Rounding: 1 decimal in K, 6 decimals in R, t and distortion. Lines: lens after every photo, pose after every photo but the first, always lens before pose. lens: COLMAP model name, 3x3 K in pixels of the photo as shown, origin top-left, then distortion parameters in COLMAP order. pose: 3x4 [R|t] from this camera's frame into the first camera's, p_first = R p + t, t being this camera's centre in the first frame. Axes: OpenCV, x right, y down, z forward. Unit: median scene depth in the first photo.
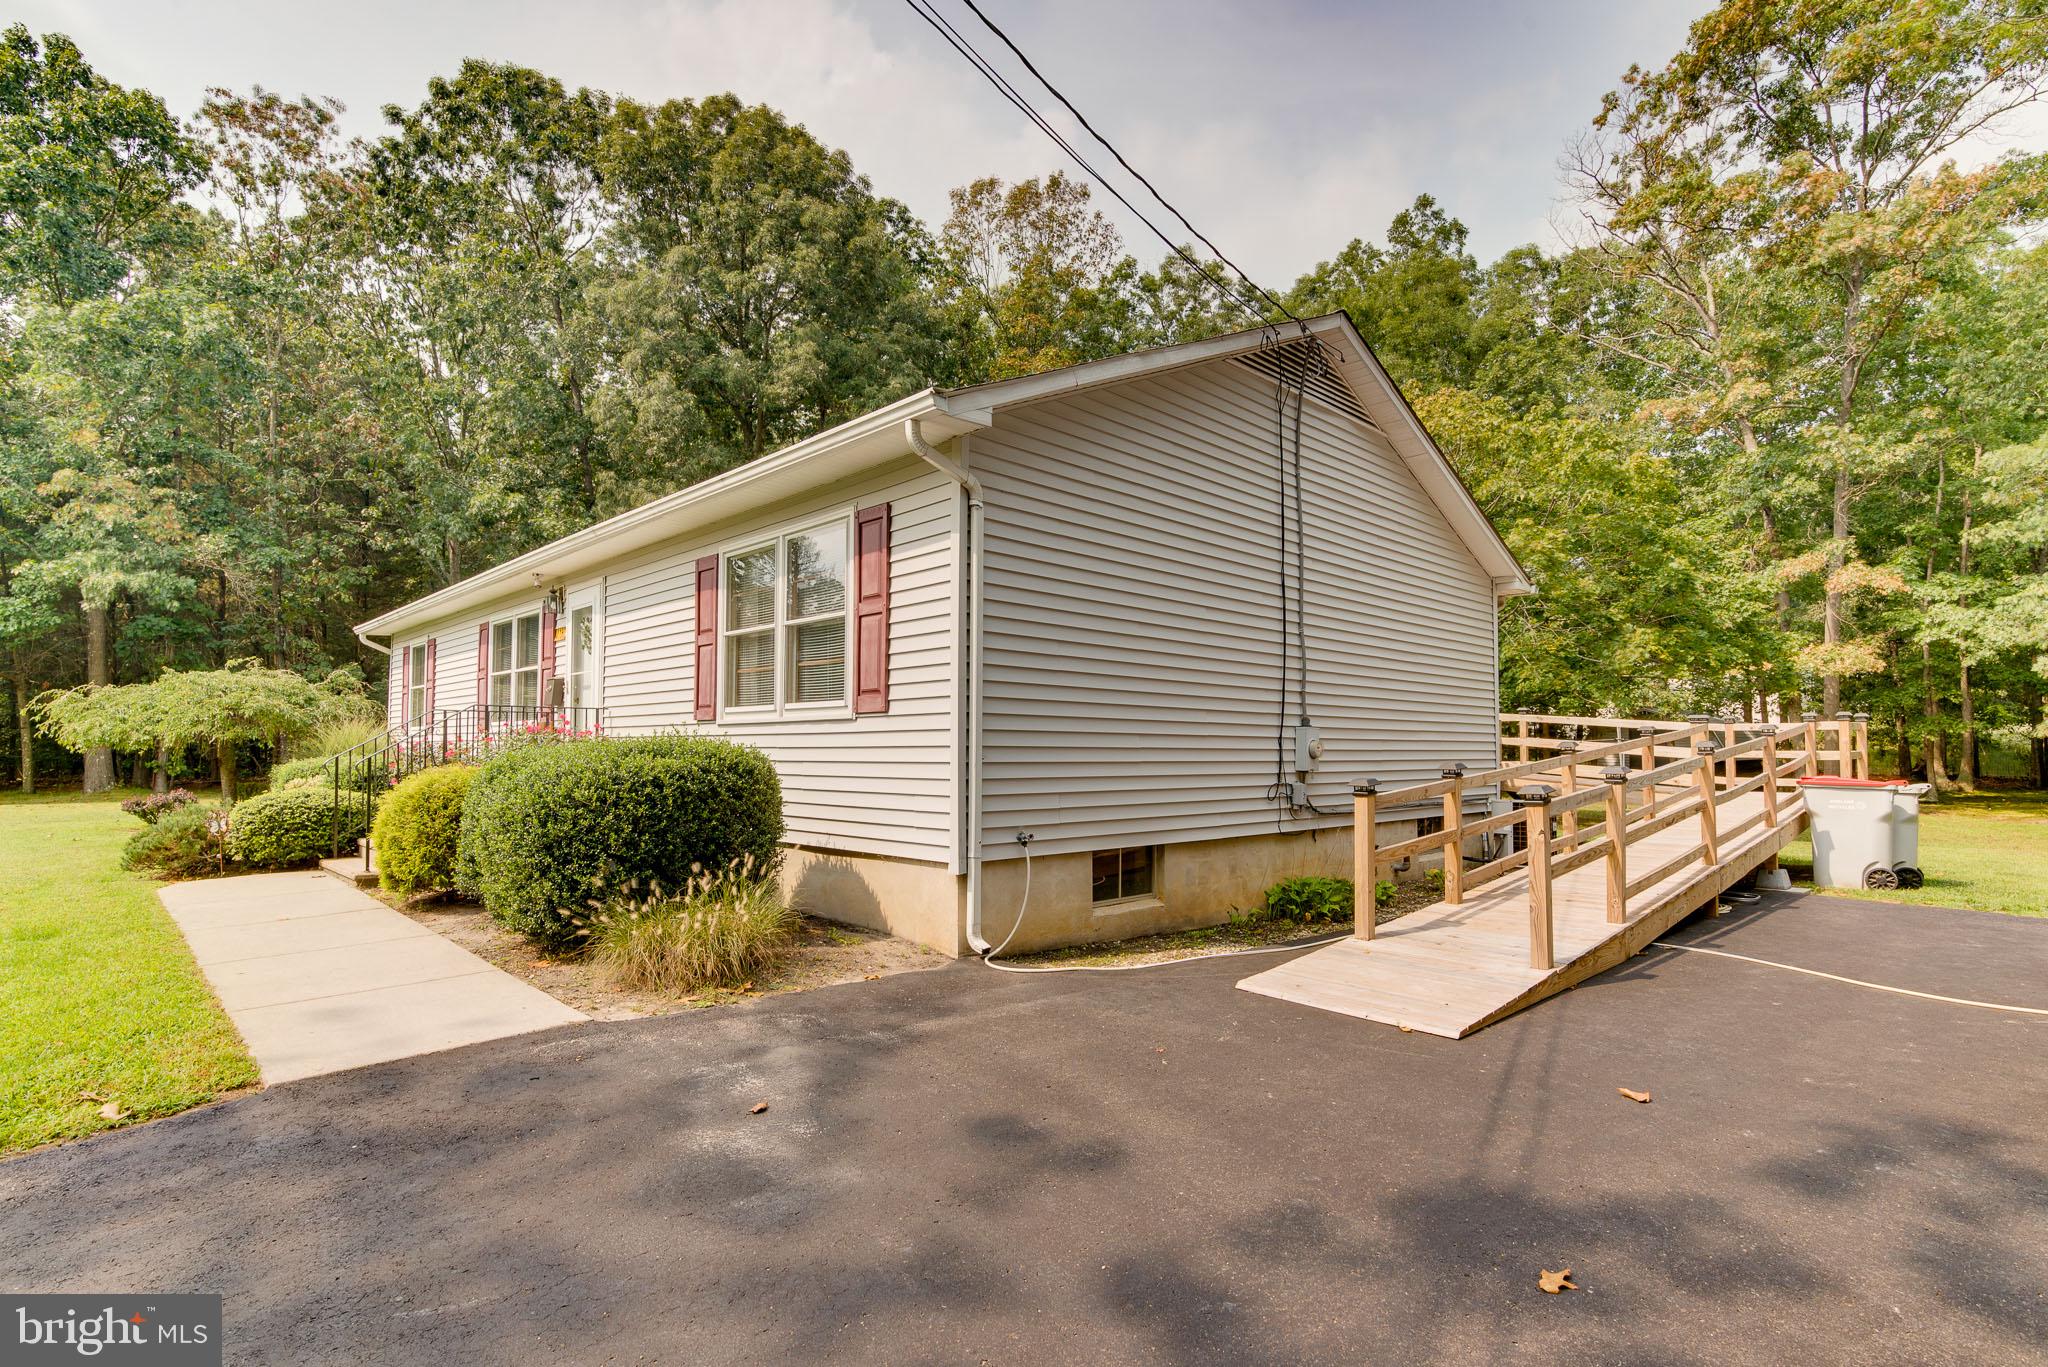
lens RADIAL K [[989.8, 0, 1065.1], [0, 989.8, 709.5], [0, 0, 1]] dist [-0.000700, -0.000097]
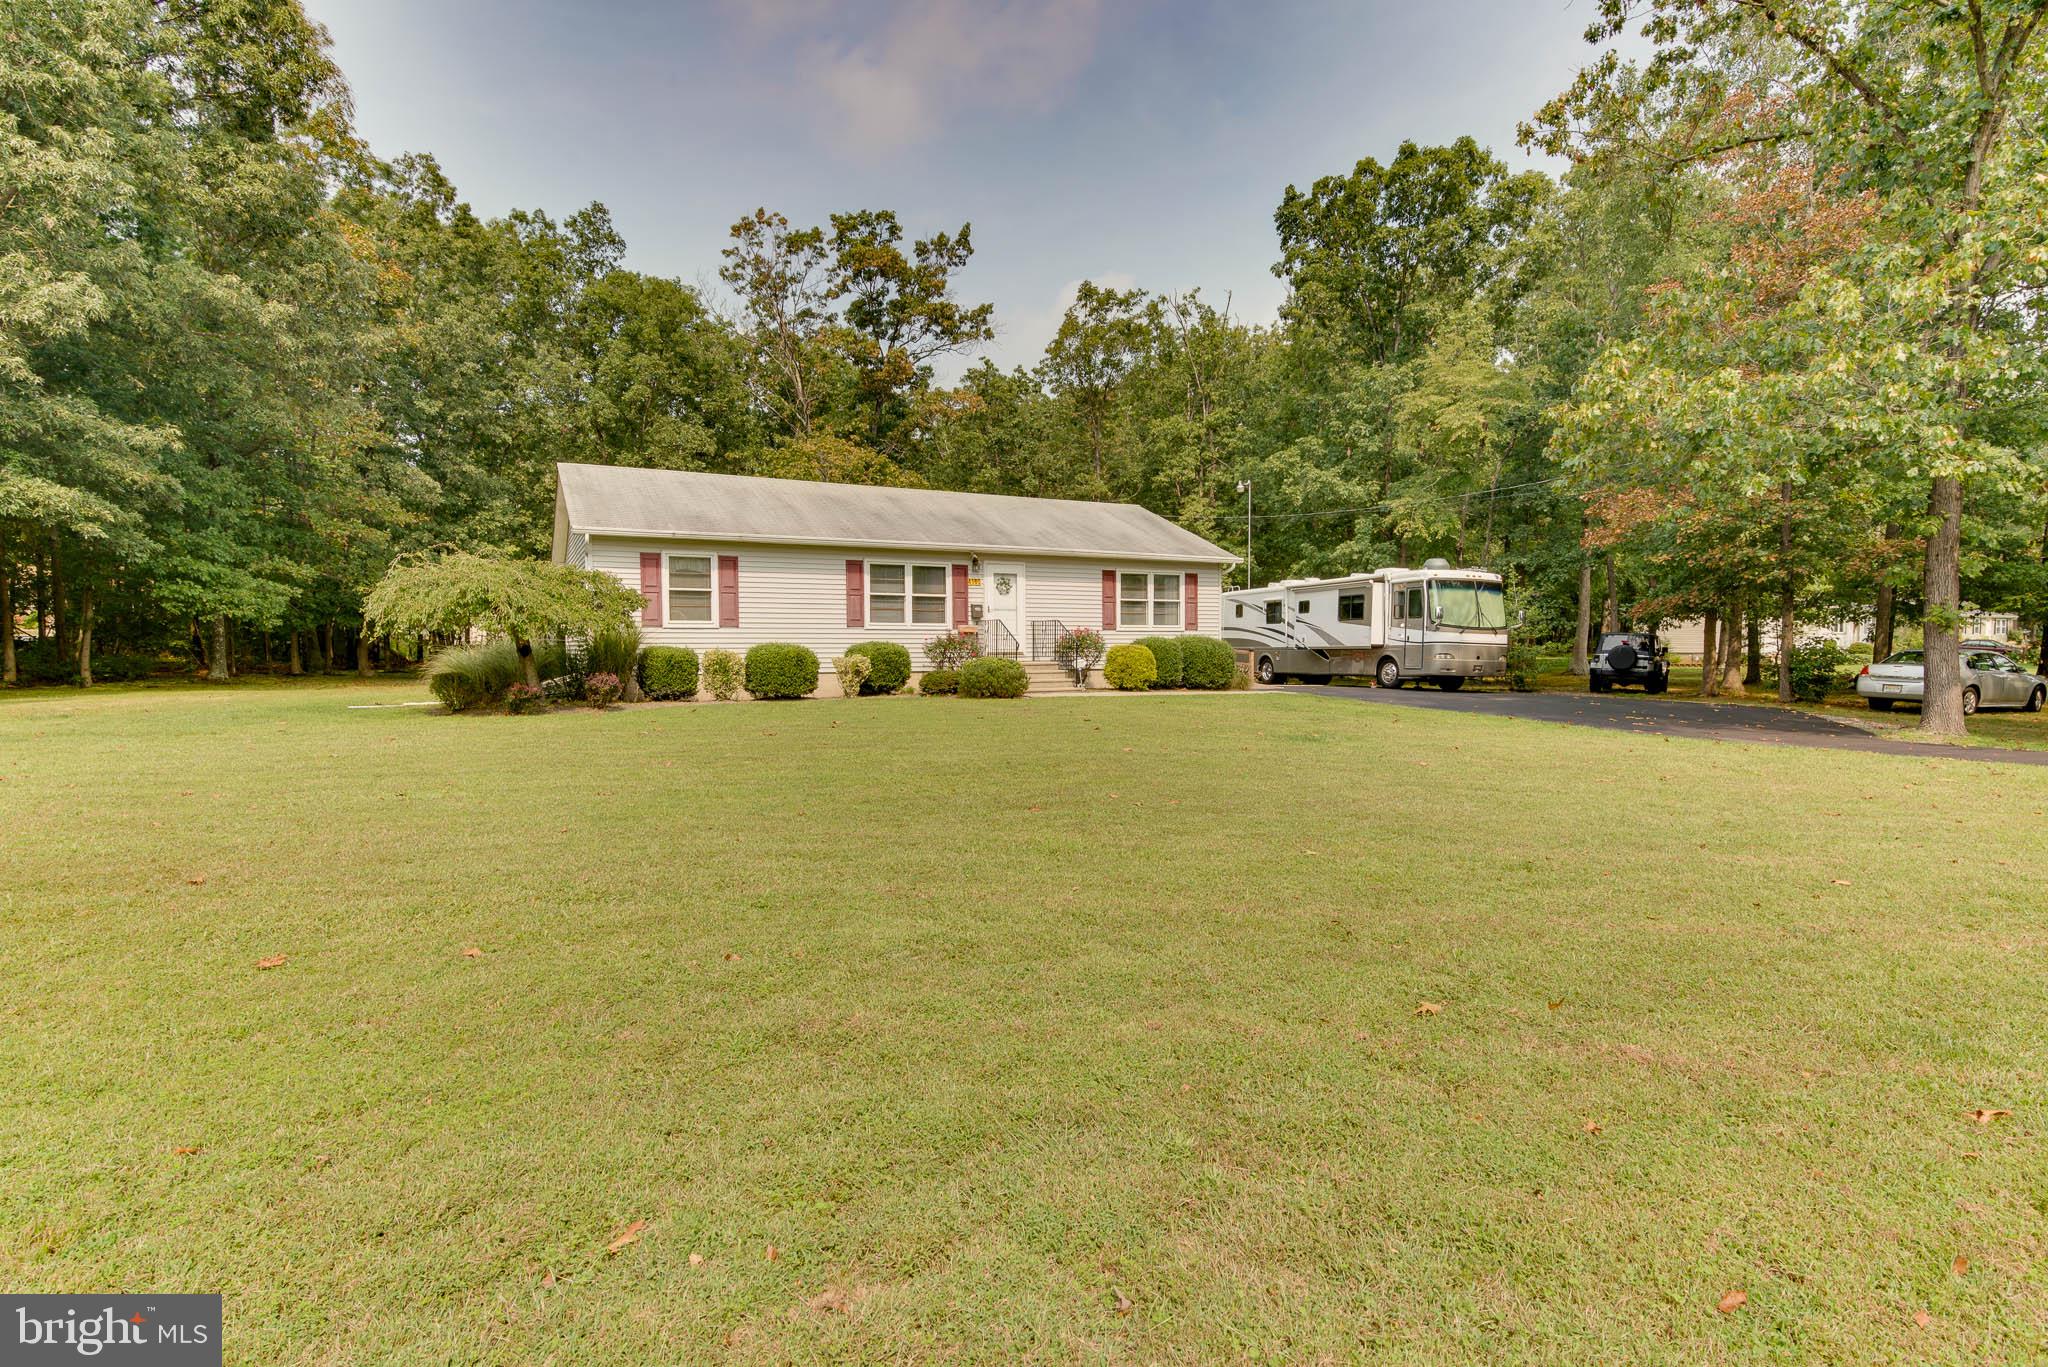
lens RADIAL K [[986.3, 0, 1024.0], [0, 986.3, 683.5], [0, 0, 1]] dist [-0.000261, 0.000086]
pose [[0.311400, -0.031952, 0.949742, -0.898853], [-0.033578, 0.998440, 0.044600, 0.013761], [-0.949686, -0.045779, 0.309841, 0.104490]]
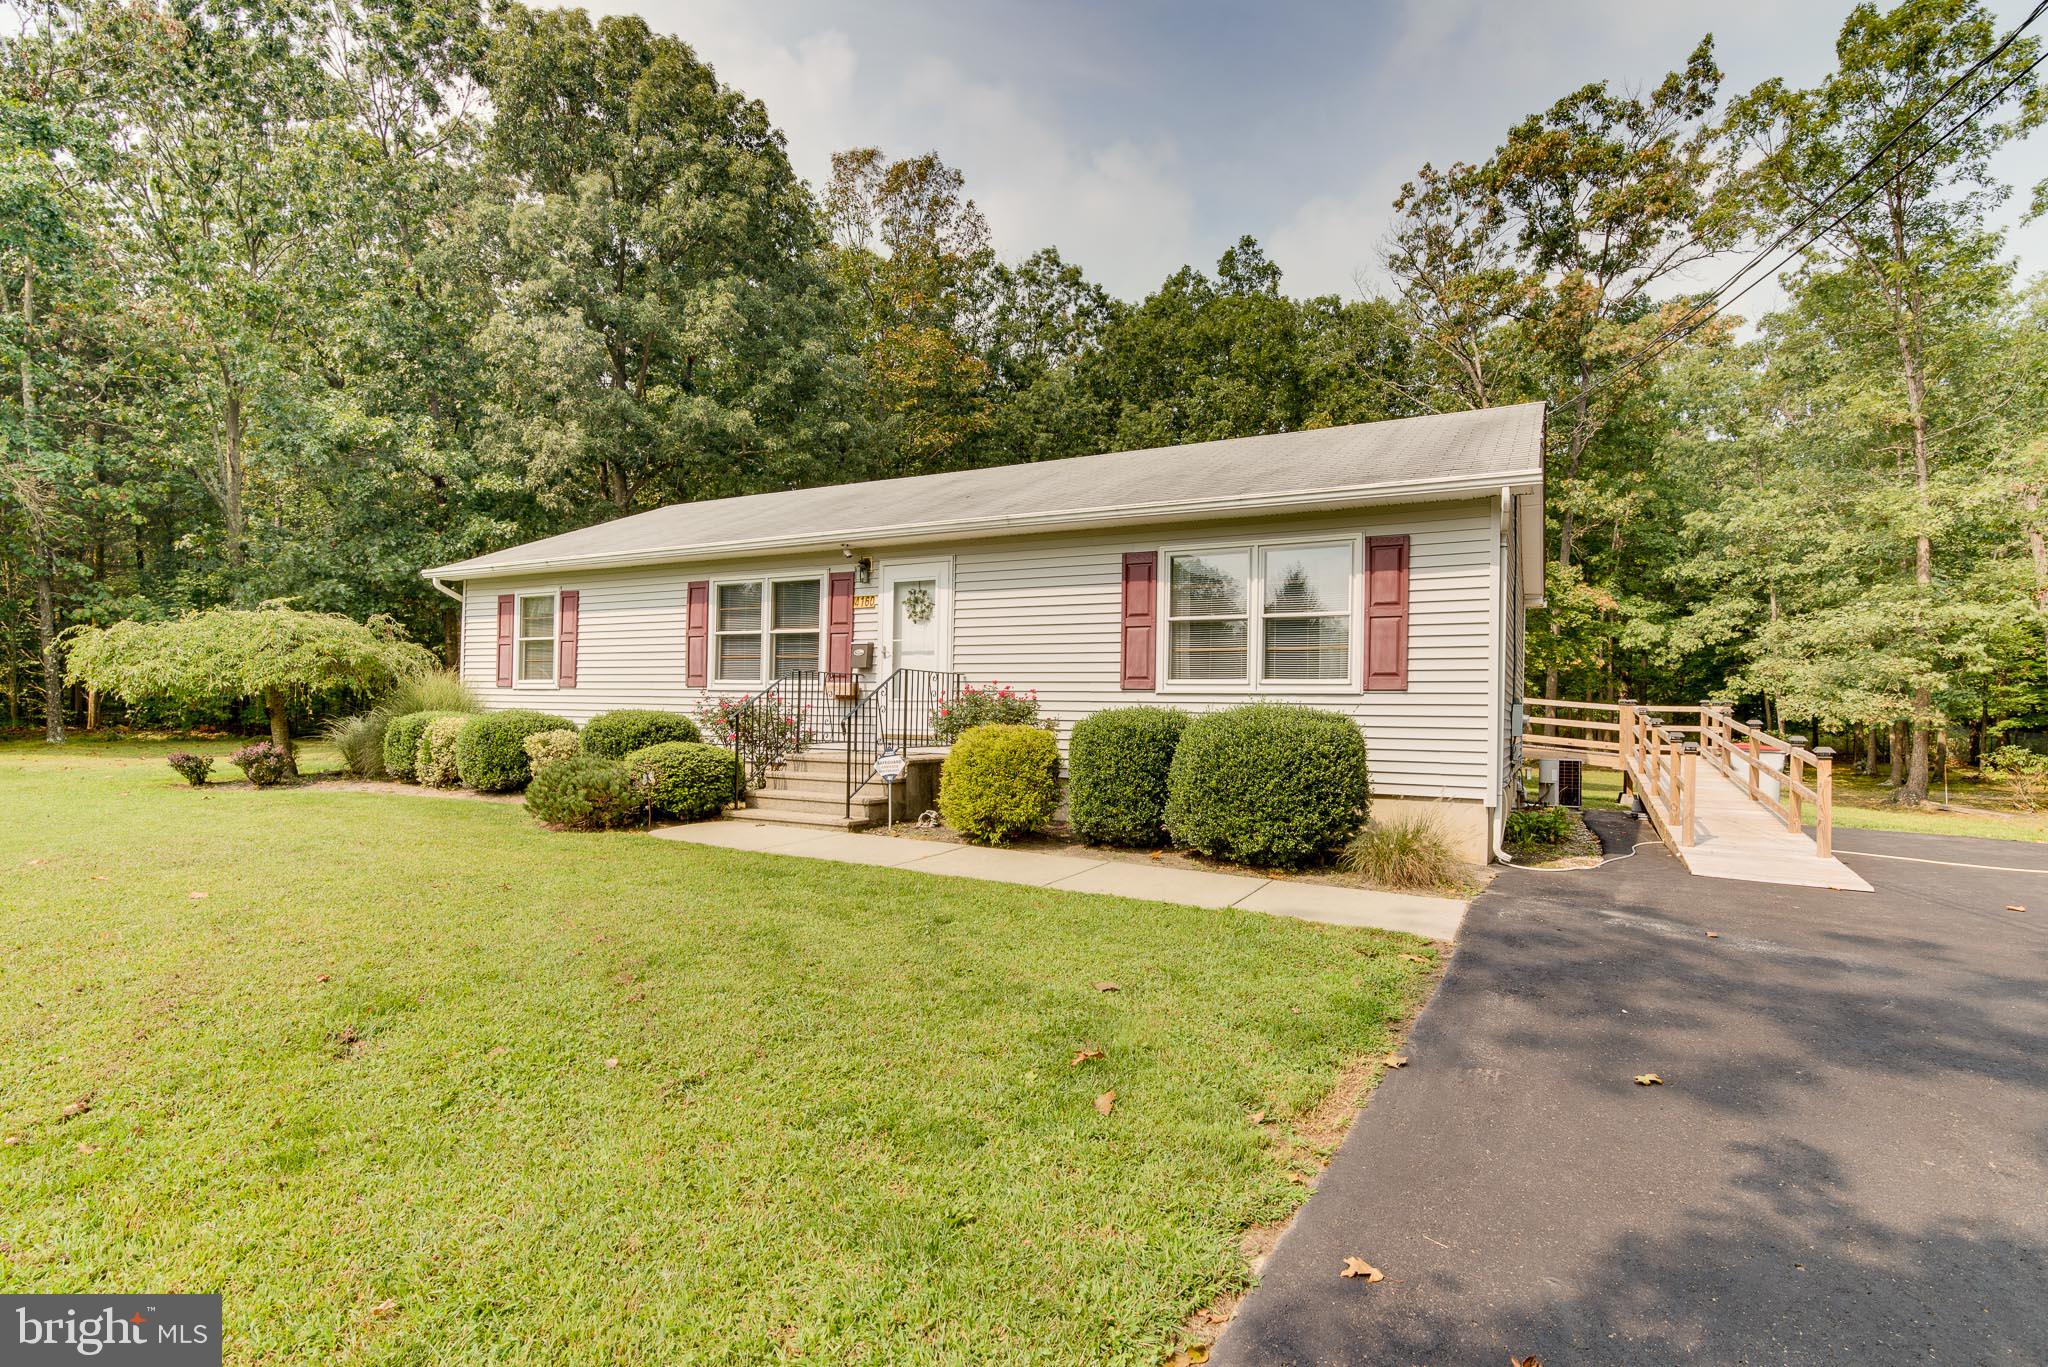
lens RADIAL K [[968.3, 0, 1060.6], [0, 968.3, 702.6], [0, 0, 1]] dist [-0.000800, 0.000352]
pose [[0.953196, 0.022218, 0.301536, -0.235570], [-0.030578, 0.999267, 0.023034, 0.000792], [-0.300803, -0.031177, 0.953177, -0.028054]]
